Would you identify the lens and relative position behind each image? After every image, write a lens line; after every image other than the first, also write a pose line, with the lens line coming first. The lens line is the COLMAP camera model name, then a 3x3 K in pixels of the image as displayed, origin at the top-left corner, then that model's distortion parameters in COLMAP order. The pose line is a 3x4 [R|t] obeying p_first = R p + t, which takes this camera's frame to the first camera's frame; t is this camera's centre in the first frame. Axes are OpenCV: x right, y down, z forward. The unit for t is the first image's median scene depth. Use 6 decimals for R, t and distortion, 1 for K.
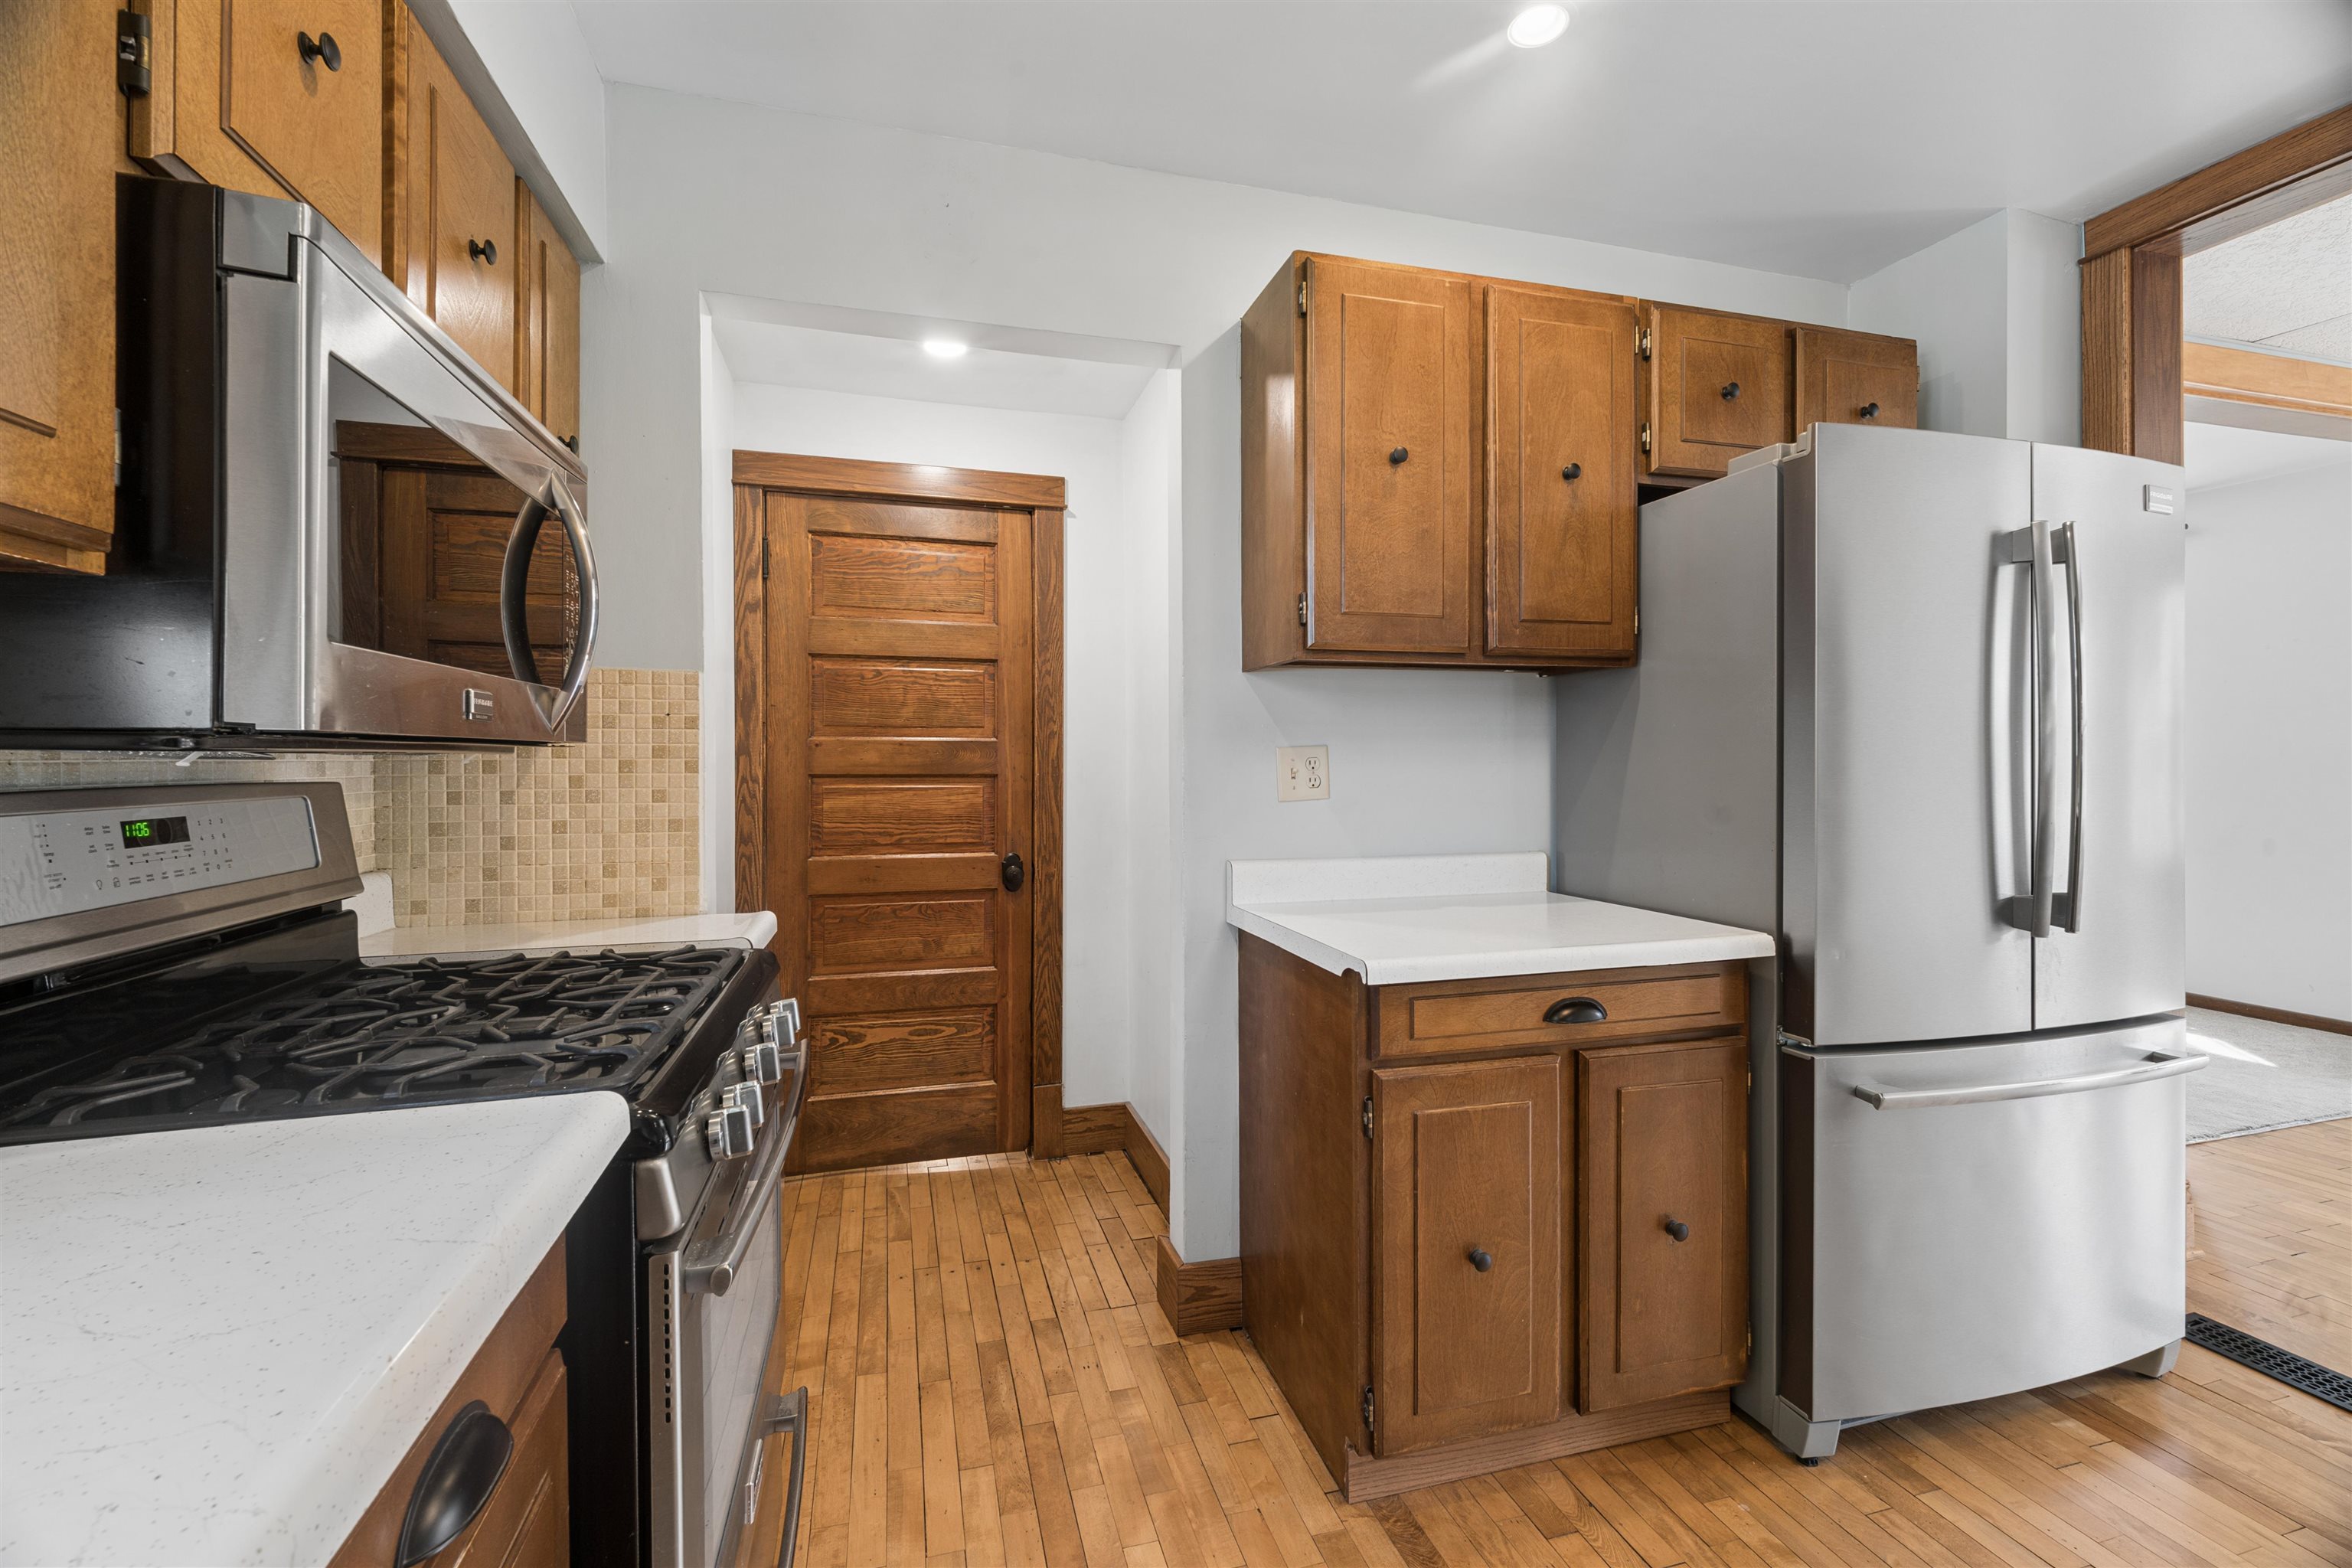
lens RADIAL K [[978.0, 0, 1174.7], [0, 978.0, 764.5], [0, 0, 1]] dist [-0.002608, -0.001115]
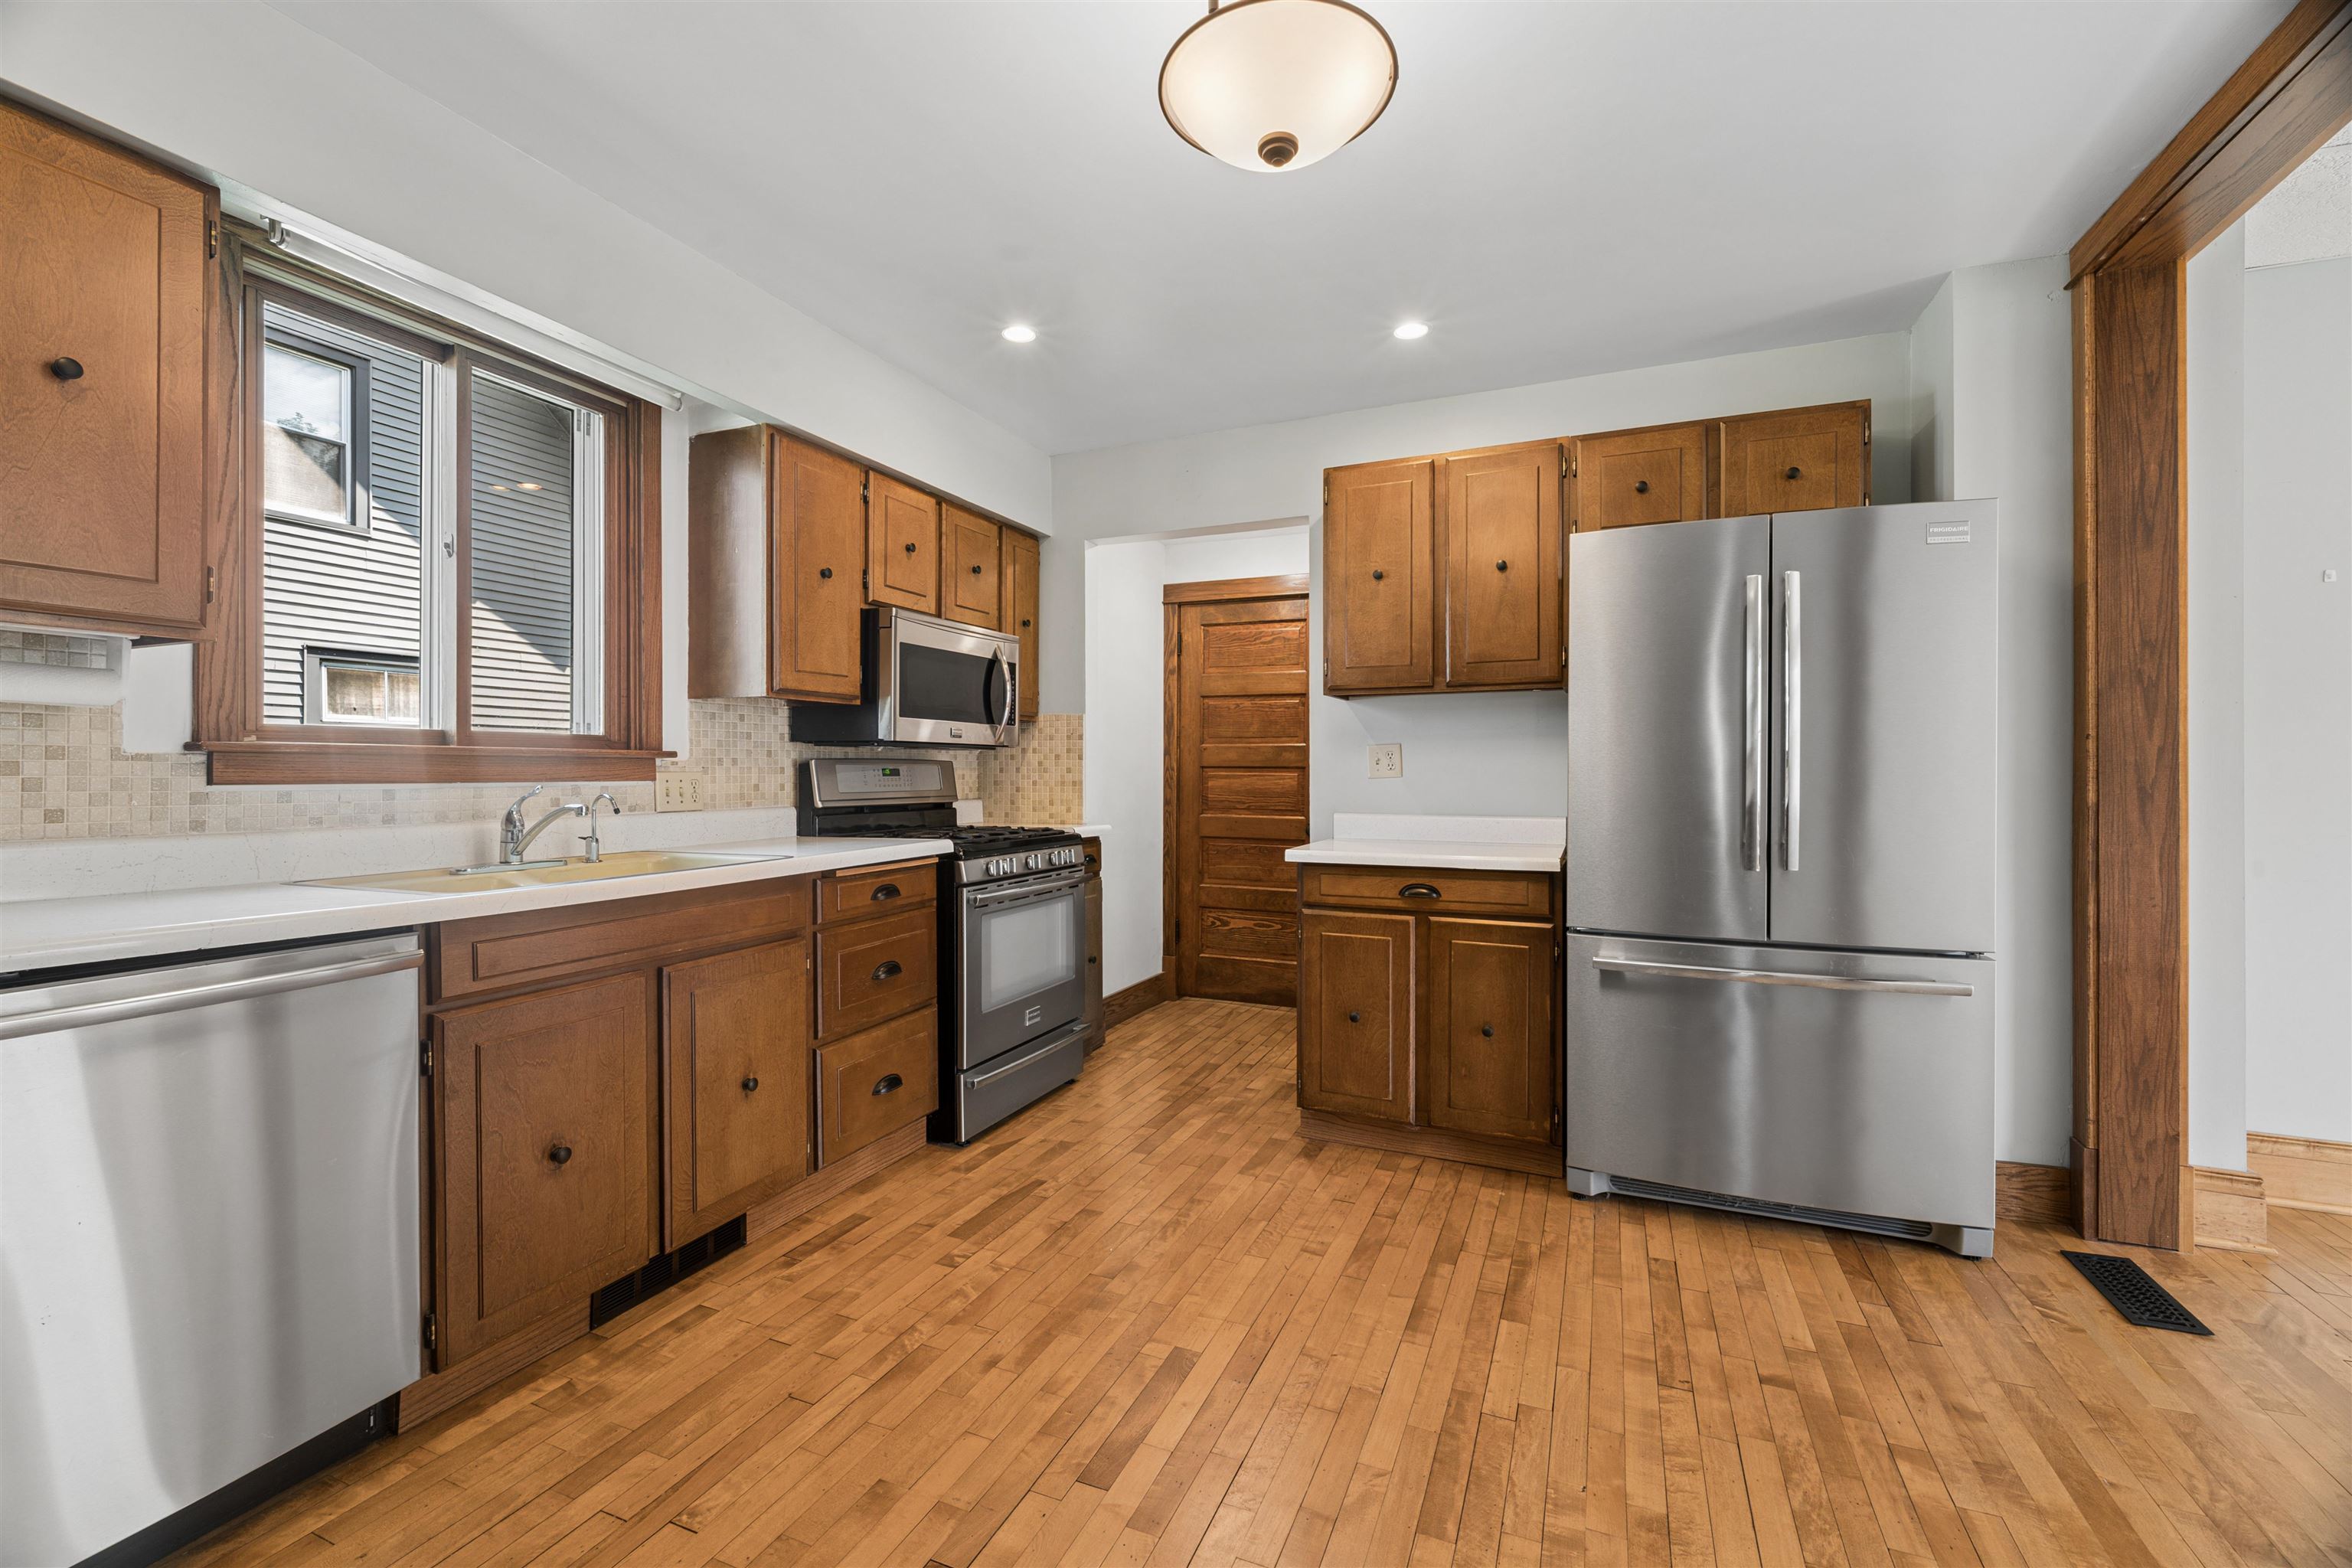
lens RADIAL K [[983.7, 0, 1176.0], [0, 983.7, 784.0], [0, 0, 1]] dist [0.001997, 0.000208]
pose [[0.777418, 0.010131, -0.628903, 1.013537], [-0.006834, 0.999947, 0.007660, 0.041963], [0.628947, -0.001657, 0.777446, -0.558738]]
